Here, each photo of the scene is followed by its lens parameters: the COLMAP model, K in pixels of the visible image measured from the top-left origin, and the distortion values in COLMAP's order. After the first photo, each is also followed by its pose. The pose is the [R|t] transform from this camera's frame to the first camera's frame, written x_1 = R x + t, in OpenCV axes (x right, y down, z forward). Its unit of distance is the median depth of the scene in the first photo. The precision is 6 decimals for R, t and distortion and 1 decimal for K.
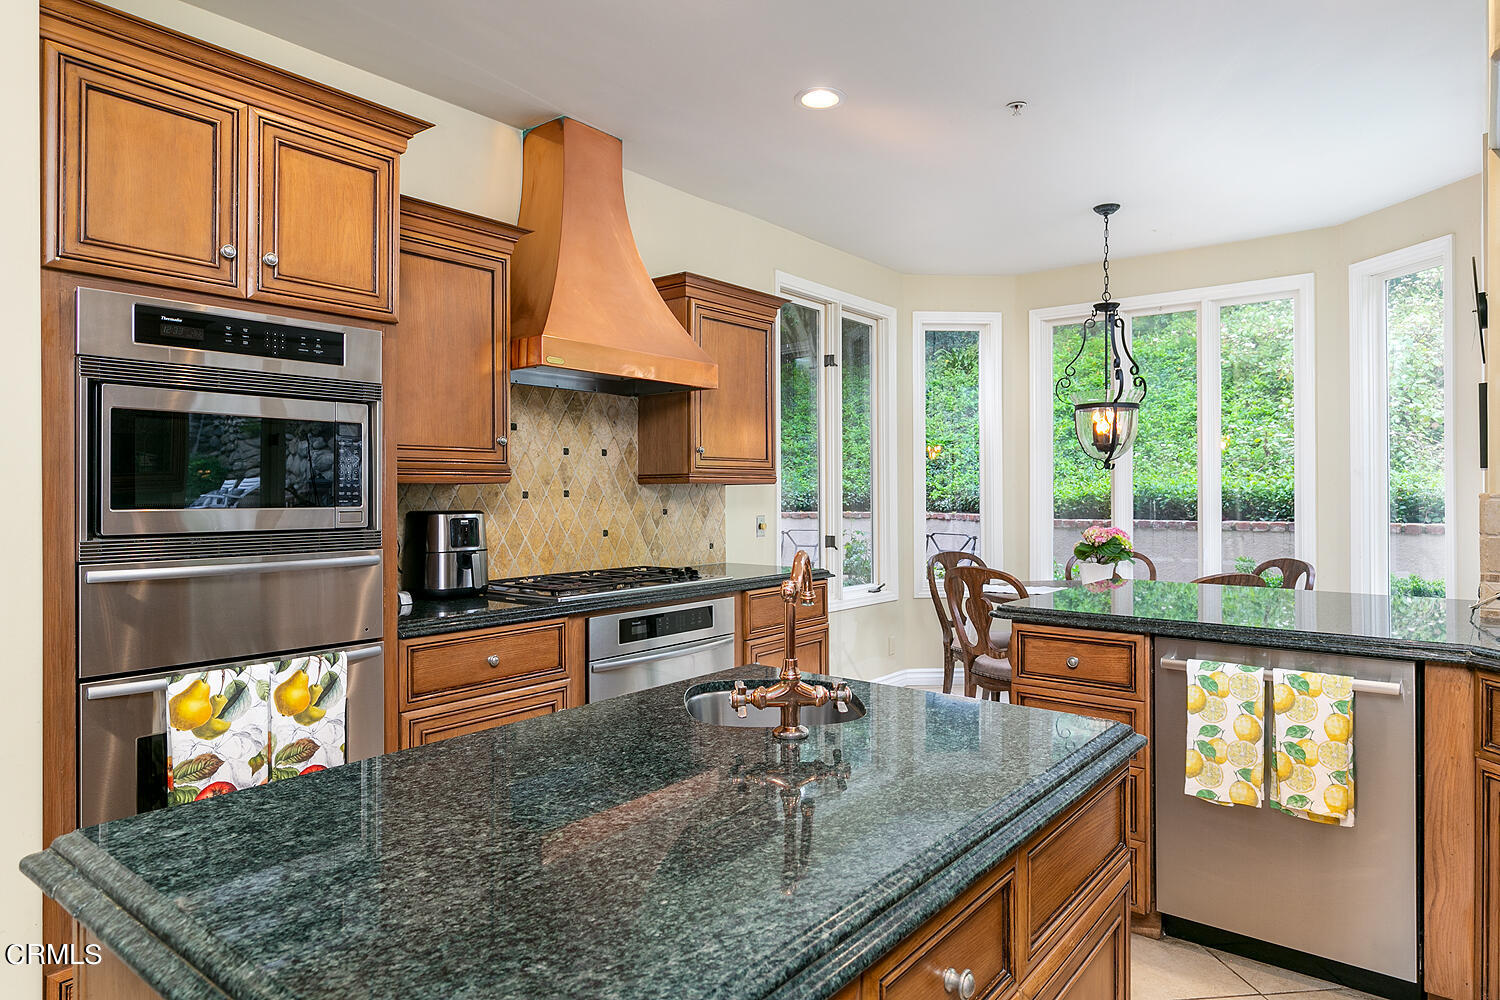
lens RADIAL K [[921.9, 0, 751.0], [0, 921.9, 484.4], [0, 0, 1]] dist [-0.003079, 0.001516]
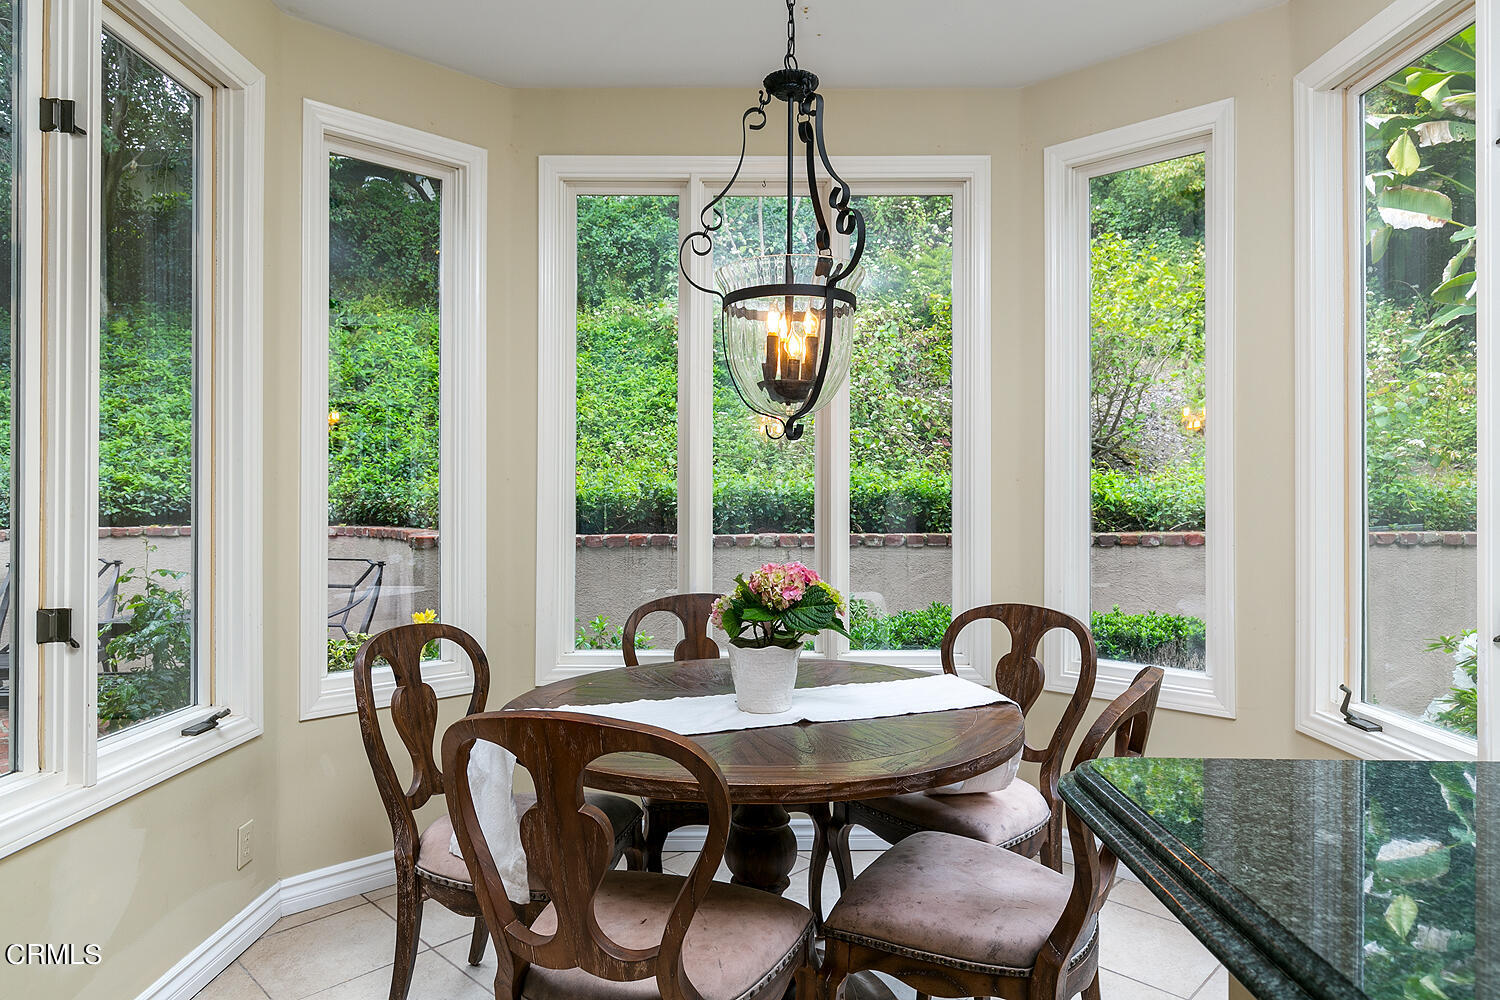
lens RADIAL K [[921.9, 0, 772.4], [0, 921.9, 484.6], [0, 0, 1]] dist [-0.003079, 0.001516]
pose [[0.774397, 0.010688, 0.632610, 0.069104], [-0.007067, 0.999941, -0.008243, 0.008100], [-0.632661, 0.001913, 0.774427, 0.506253]]
